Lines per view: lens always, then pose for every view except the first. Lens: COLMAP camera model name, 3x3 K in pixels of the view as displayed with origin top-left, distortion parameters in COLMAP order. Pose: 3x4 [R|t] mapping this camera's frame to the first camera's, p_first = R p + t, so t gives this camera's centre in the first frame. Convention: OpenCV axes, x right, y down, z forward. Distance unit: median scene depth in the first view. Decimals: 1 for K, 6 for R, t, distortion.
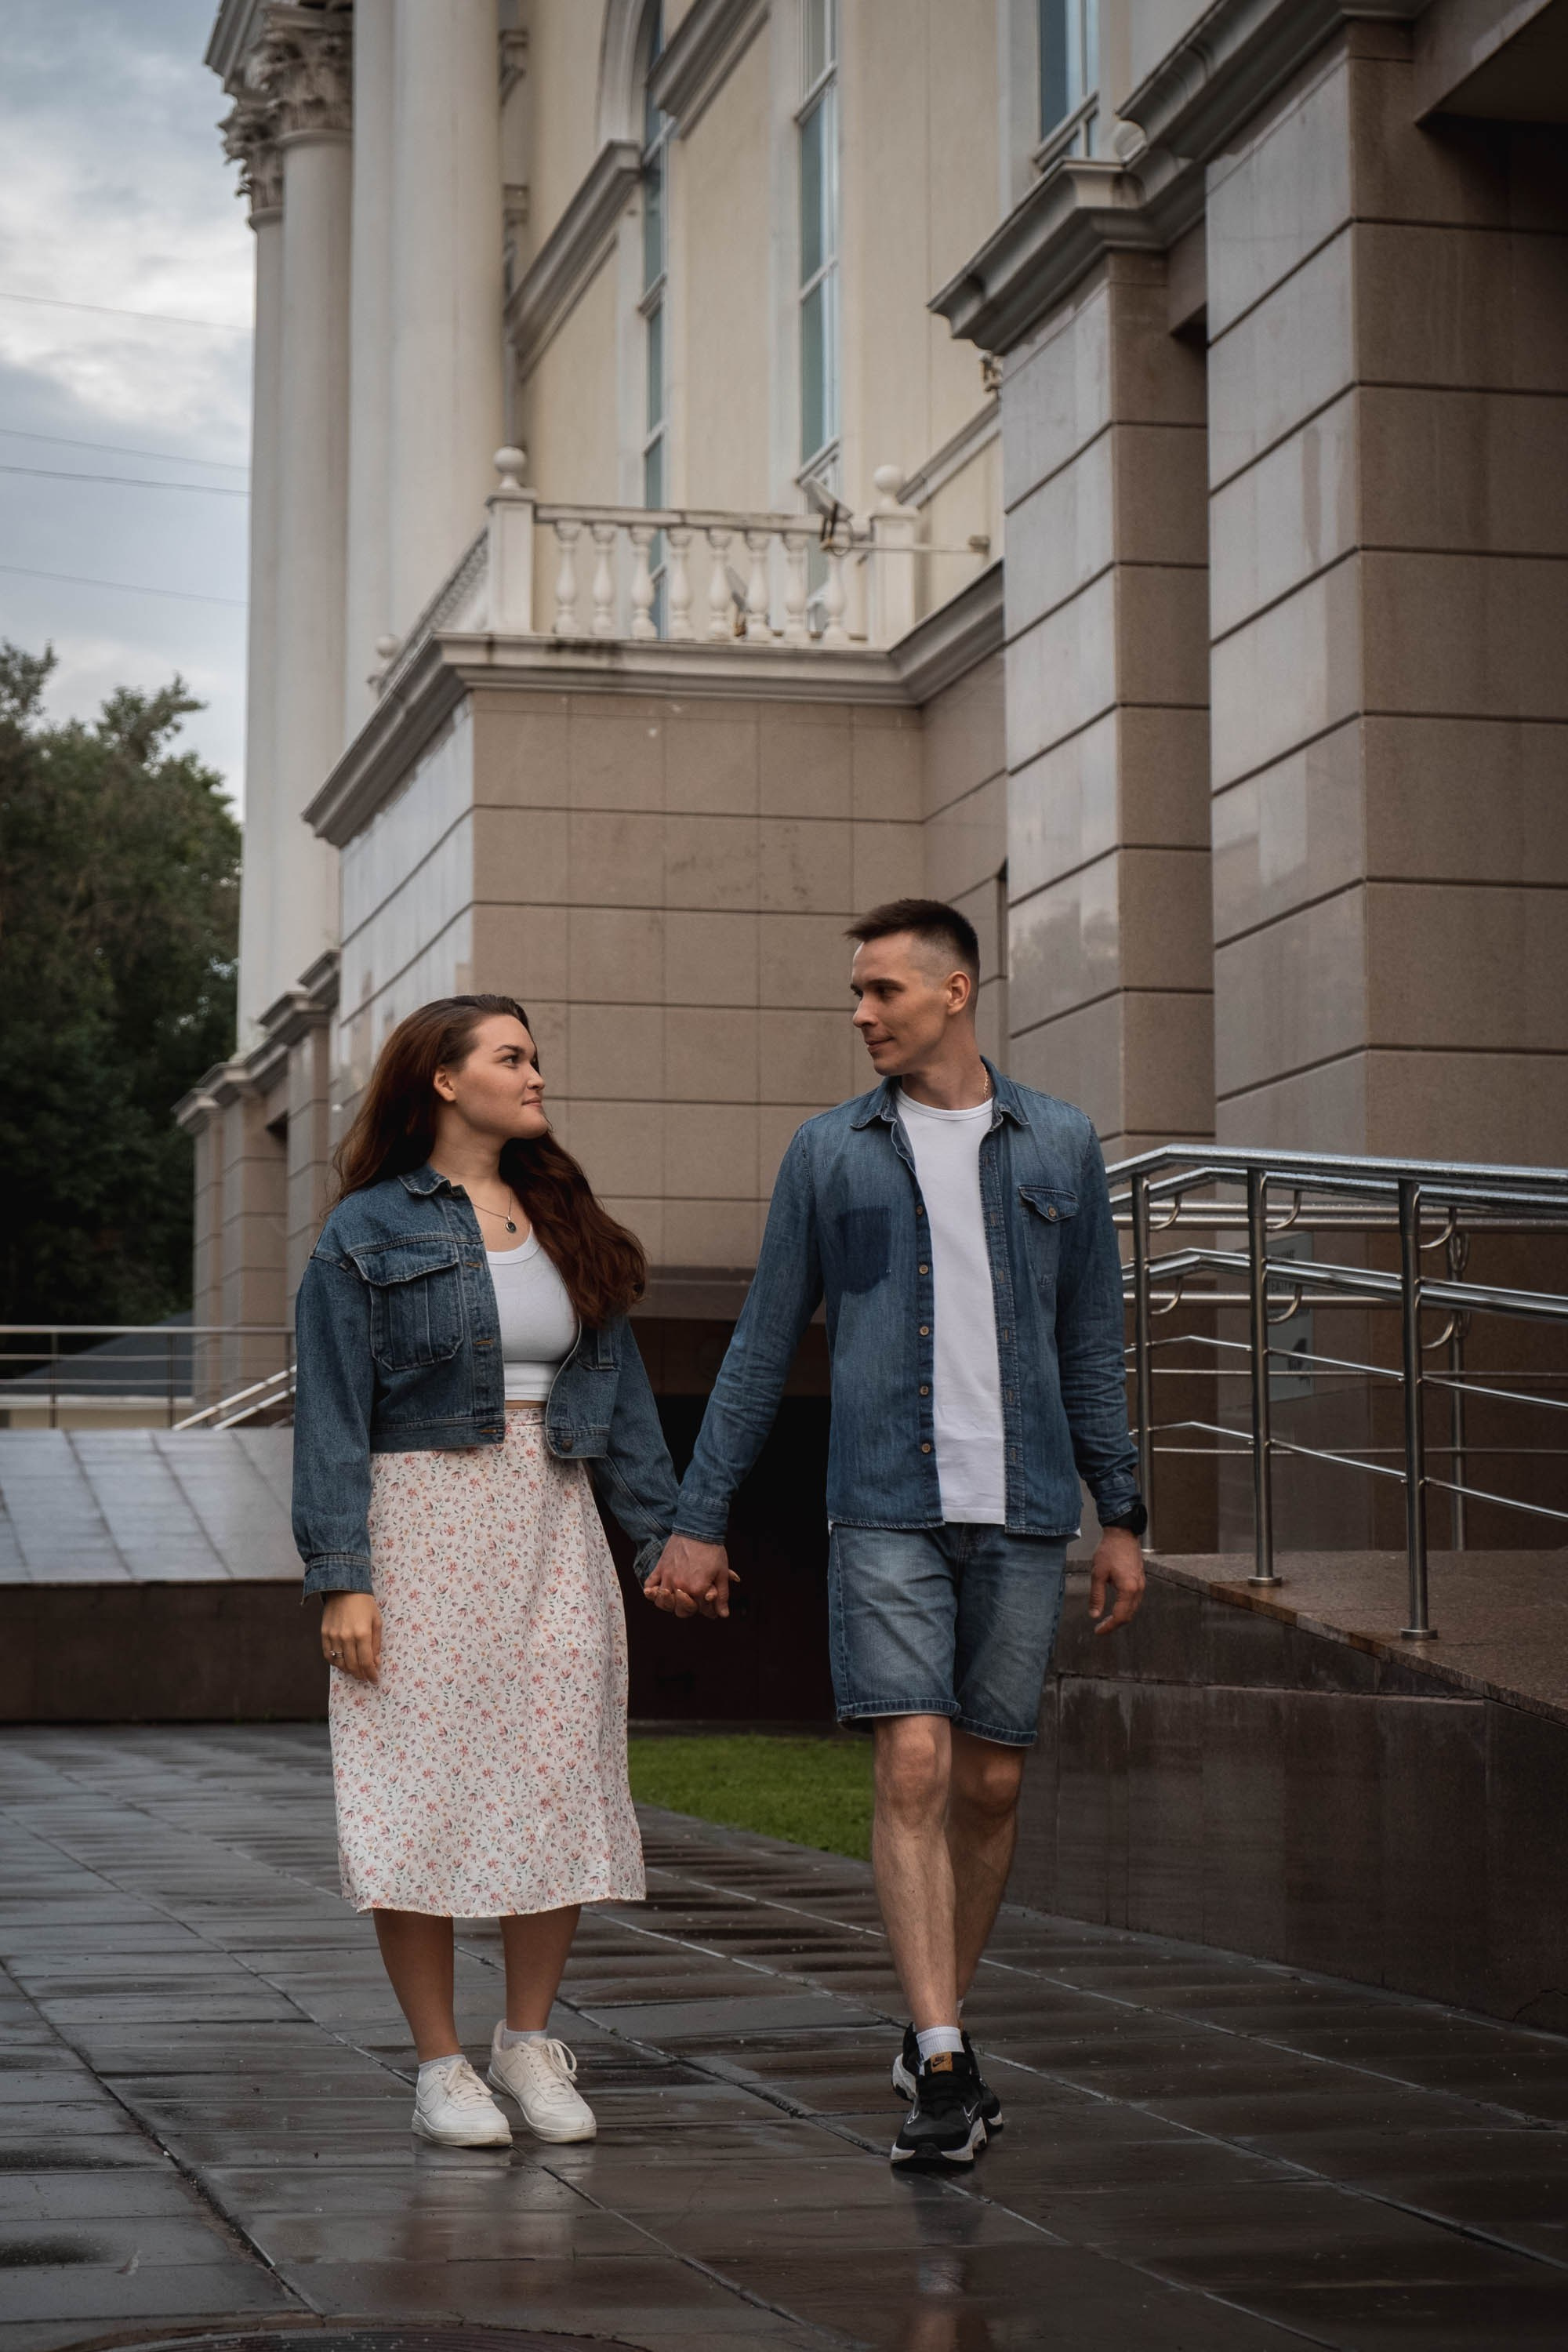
lens RADIAL K [[4786.8, 0, 784.0], [0, 4786.8, 1176.0], [0, 0, 1]] dist [0.061207, -0.134570]
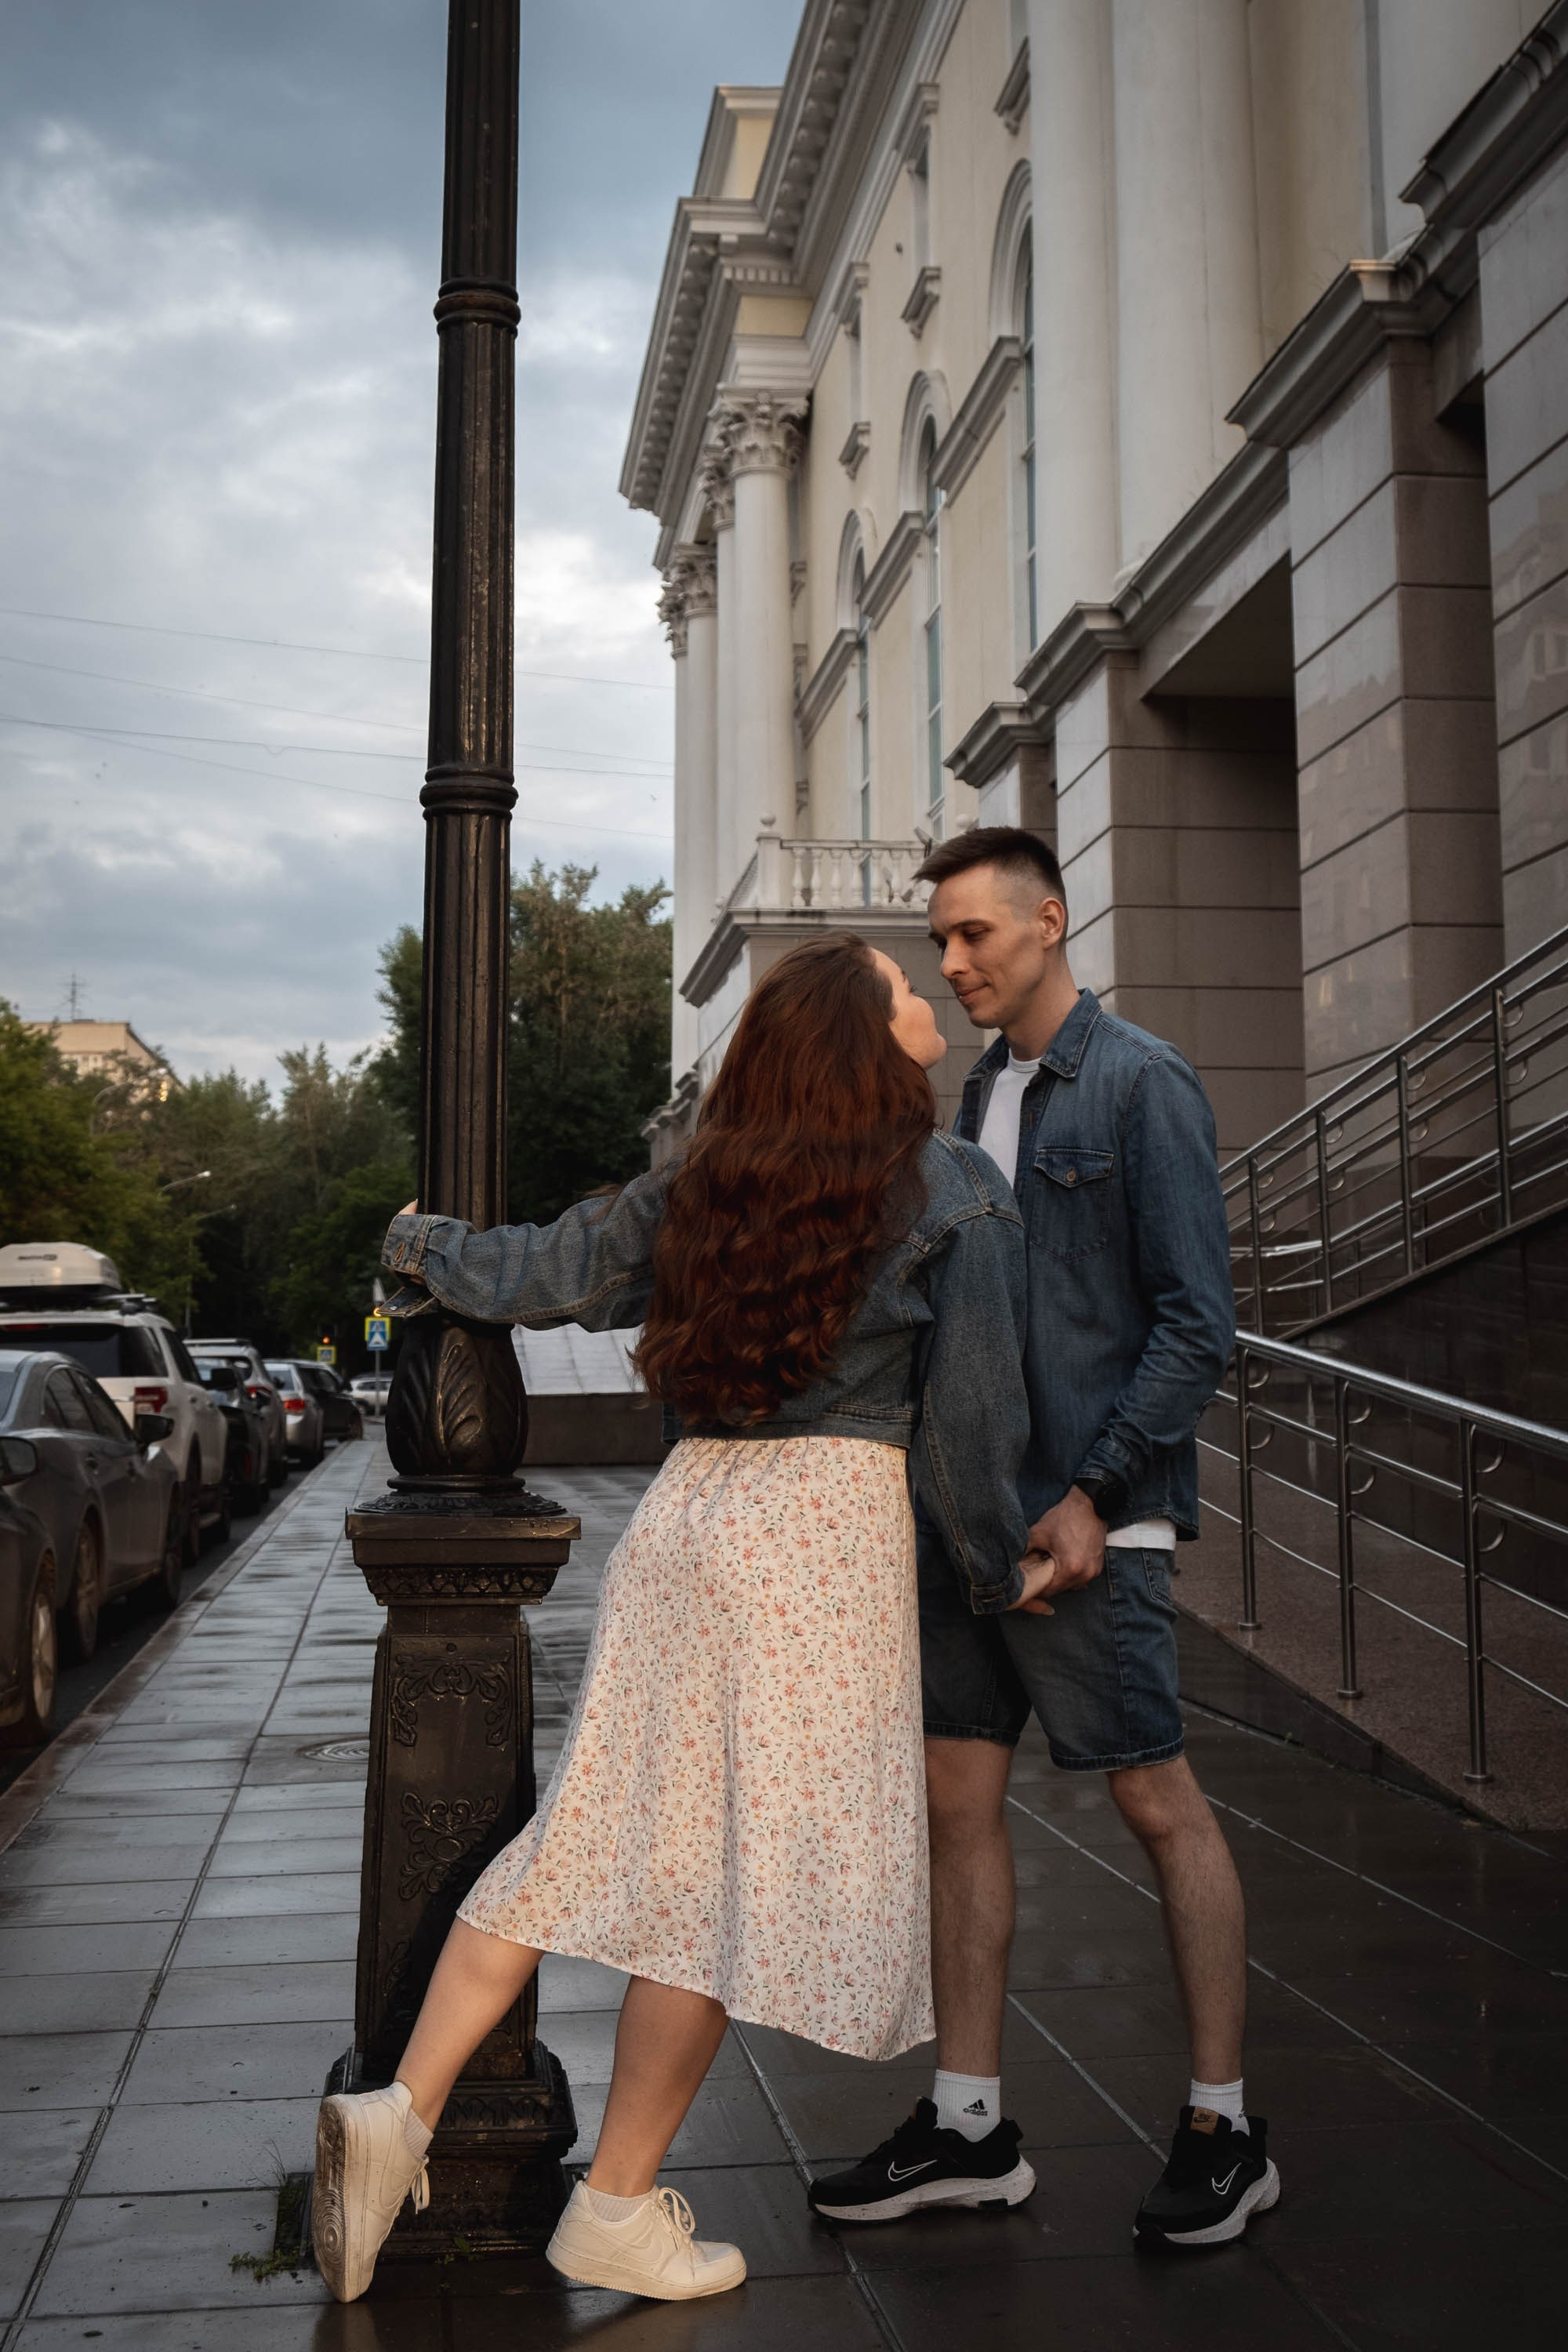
lens RADIAL K [[2678.8, 0, 784.0], [0, 2678.8, 1176.0], [0, 0, 1]] dist [-0.015981, -0.003506]
pose [[0.996156, -0.014490, -0.086389, 0.042638], [0.015704, 0.999787, 0.013387, -0.018114], [0.086176, -0.014693, 0.996172, -0.092368]]
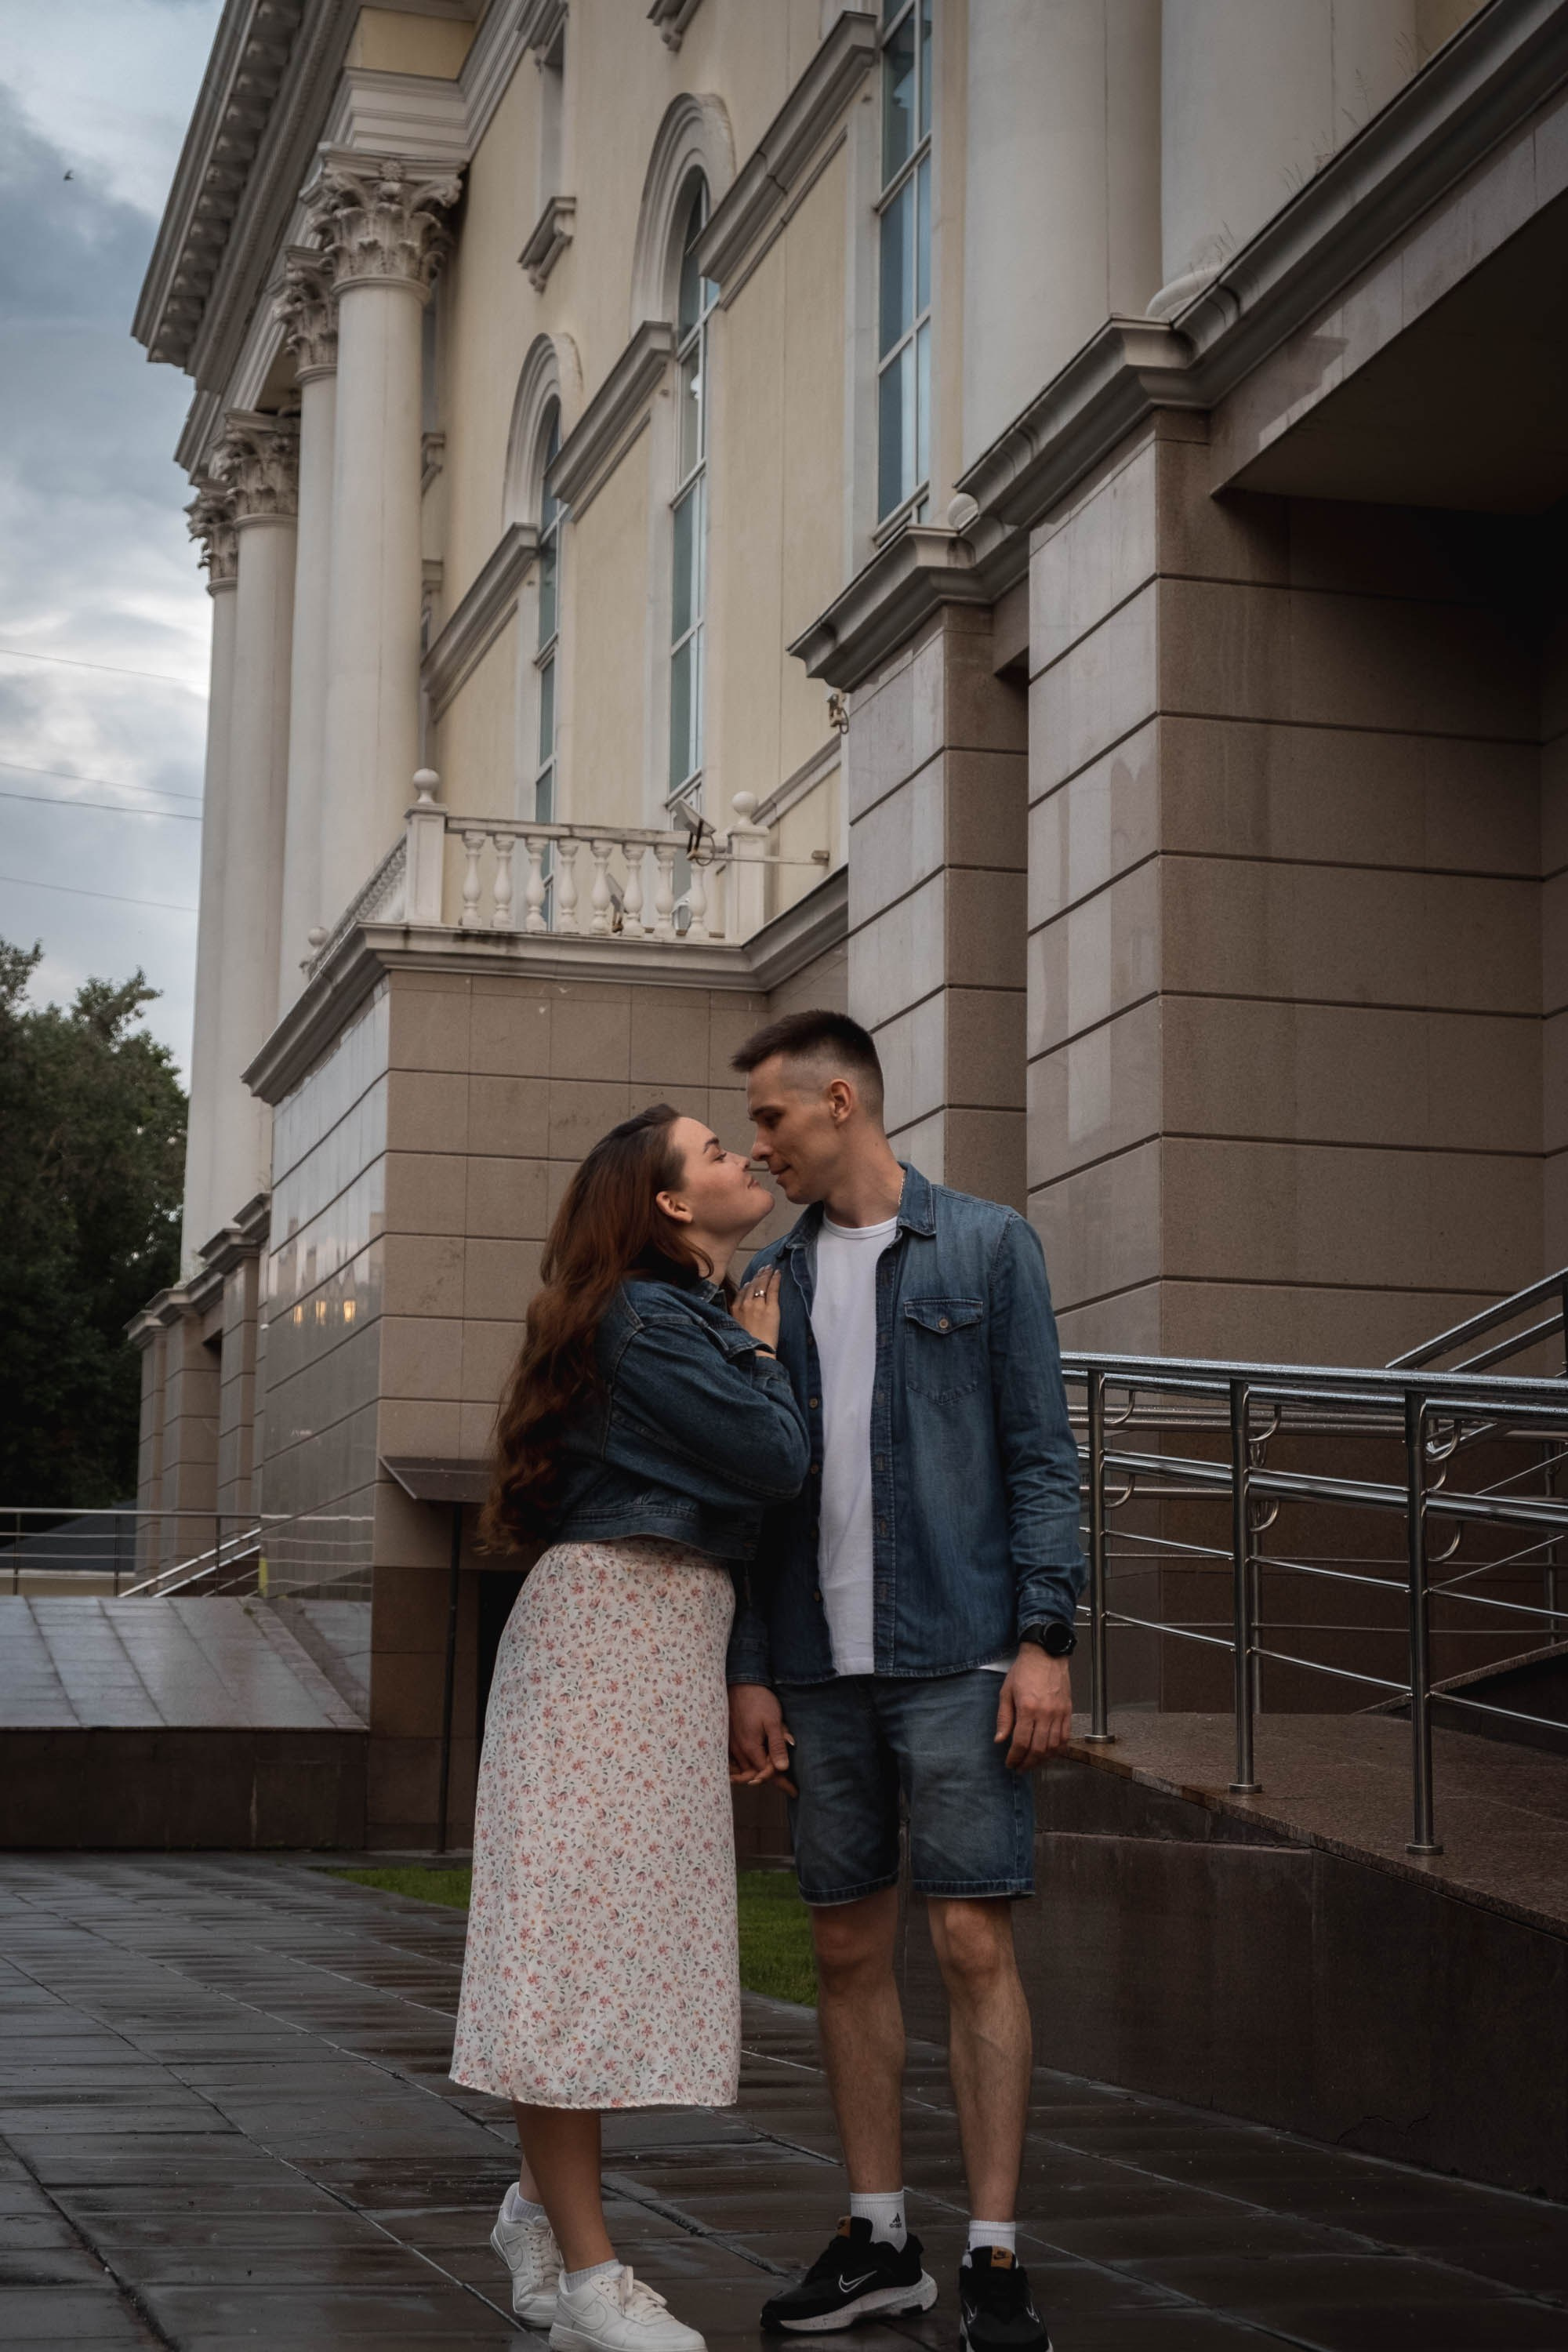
lens RADIAL K [[3968.2, 0, 784.0], [0, 3968.2, 1176.0], [0, 0, 1]] dist [0.014998, 0.117935]
pose [[0.999126, 0.019013, 0.037219, -0.003537], [-0.016916, 0.998296, -0.055847, 0.002063], [-0.038217, 0.055169, 0.997745, 0.022834]]
